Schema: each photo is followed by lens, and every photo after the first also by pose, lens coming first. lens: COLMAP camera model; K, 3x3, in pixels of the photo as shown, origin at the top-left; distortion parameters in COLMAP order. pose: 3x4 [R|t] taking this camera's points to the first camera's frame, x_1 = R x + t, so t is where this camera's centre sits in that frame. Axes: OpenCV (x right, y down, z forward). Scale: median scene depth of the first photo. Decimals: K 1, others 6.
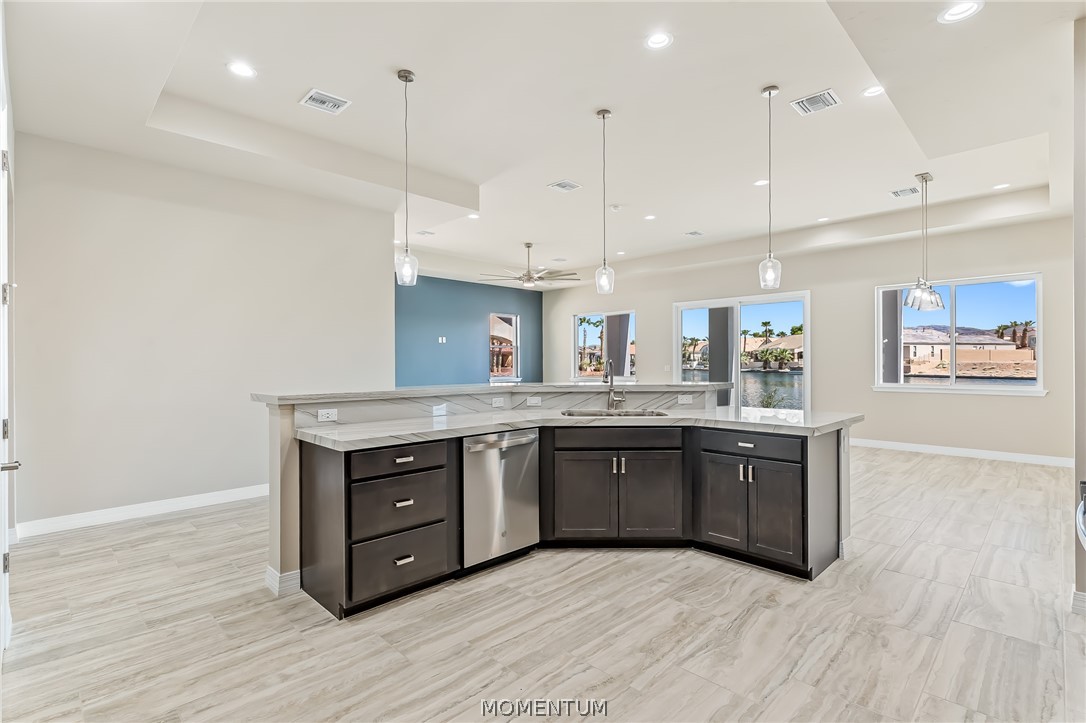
lens RADIAL K [[514.2, 0, 542.1], [0, 514.2, 362.4], [0, 0, 1]] dist [-0.000663, 0.000276]
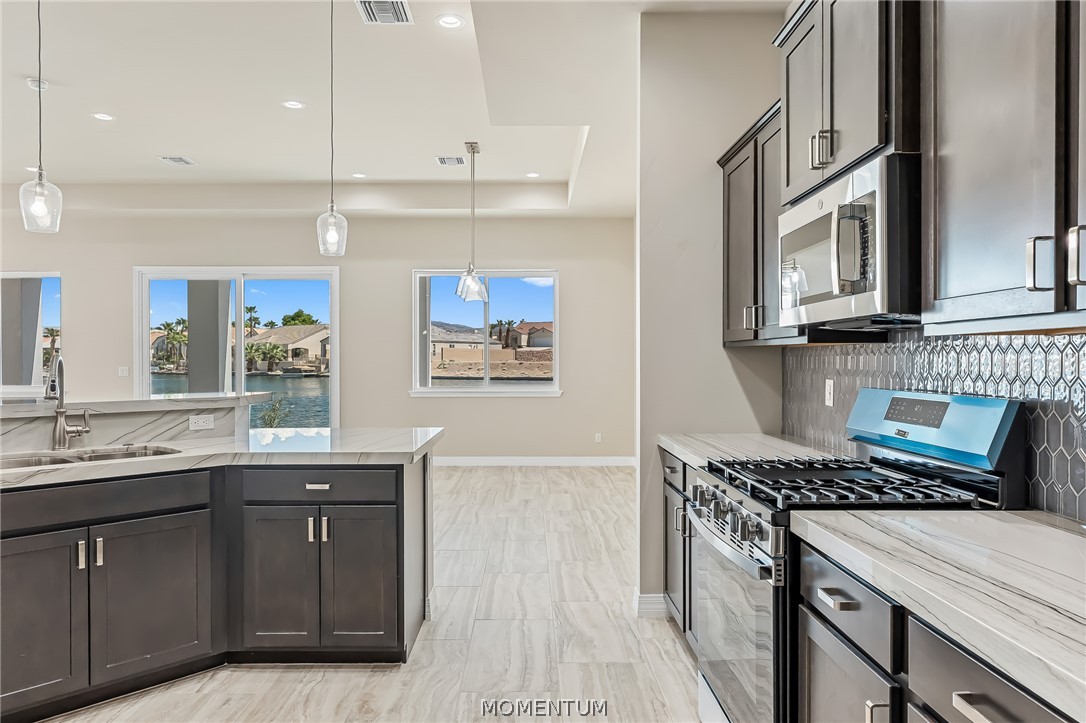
lens RADIAL K [[708.6, 0, 537.7], [0, 708.6, 365.5], [0, 0, 1]] dist [0.000609, -0.000630]
pose [[0.698603, -0.002334, 0.715506, -0.053546], [-0.001173, 0.999990, 0.004407, 0.000061], [-0.715508, -0.003918, 0.698593, 0.149004]]
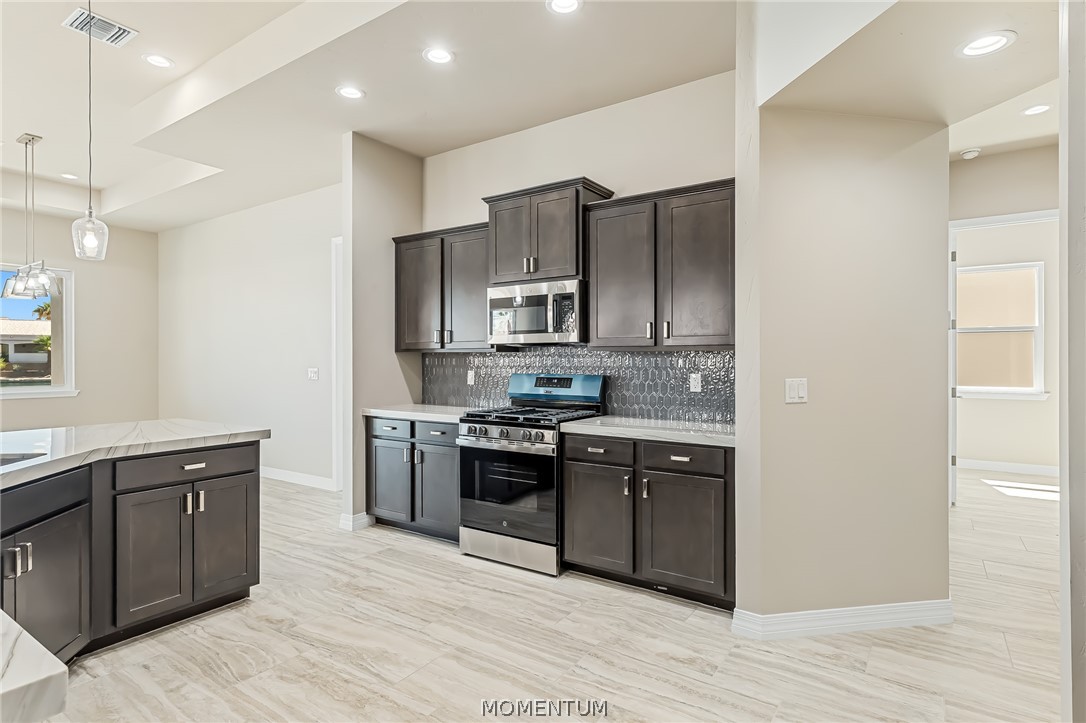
lens RADIAL K [[562.7, 0, 540.7], [0, 562.7, 360.3], [0, 0, 1]] dist [0.008881, 0.000163]
pose [[-0.190059, 0.003525, 0.981766, -0.513140], [0.000849, 0.999994, -0.003427, 0.000933], [-0.981772, 0.000182, -0.190061, 0.596655]]
